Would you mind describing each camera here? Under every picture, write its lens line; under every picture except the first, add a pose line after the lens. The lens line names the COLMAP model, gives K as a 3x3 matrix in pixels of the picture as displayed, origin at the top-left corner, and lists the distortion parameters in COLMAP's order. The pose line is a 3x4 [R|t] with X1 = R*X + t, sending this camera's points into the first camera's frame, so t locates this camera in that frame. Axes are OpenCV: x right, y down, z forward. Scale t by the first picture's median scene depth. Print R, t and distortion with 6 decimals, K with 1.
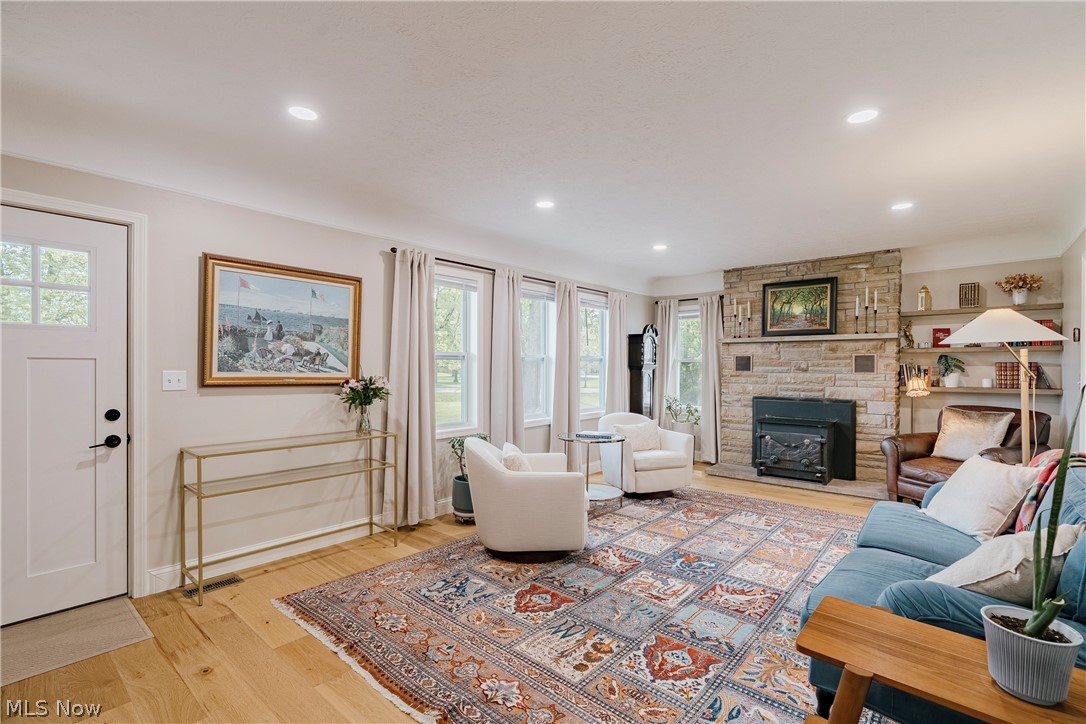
lens RADIAL K [[498.5, 0, 541.7], [0, 498.5, 371.4], [0, 0, 1]] dist [-0.009054, 0.001180]
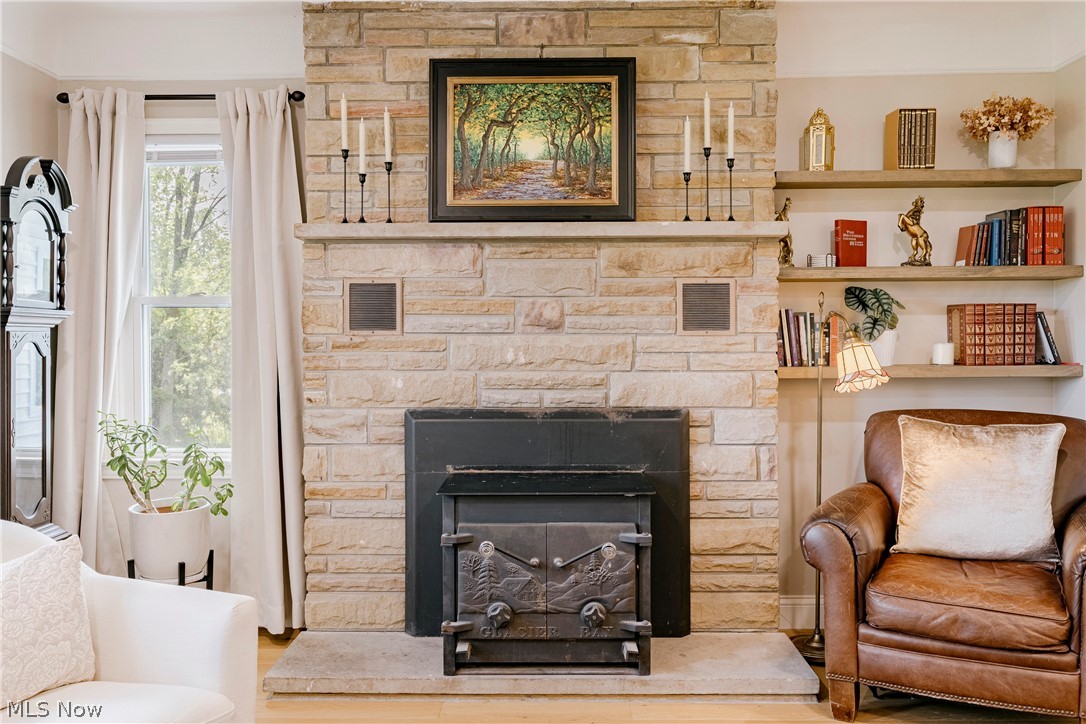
lens RADIAL K [[920.9, 0, 553.2], [0, 920.9, 356.6], [0, 0, 1]] dist [0.007989, 0.002044]
pose [[0.752393, -0.010224, 0.658635, 0.128474], [0.011314, 0.999933, 0.002598, 0.018772], [-0.658617, 0.005497, 0.752458, 0.585132]]
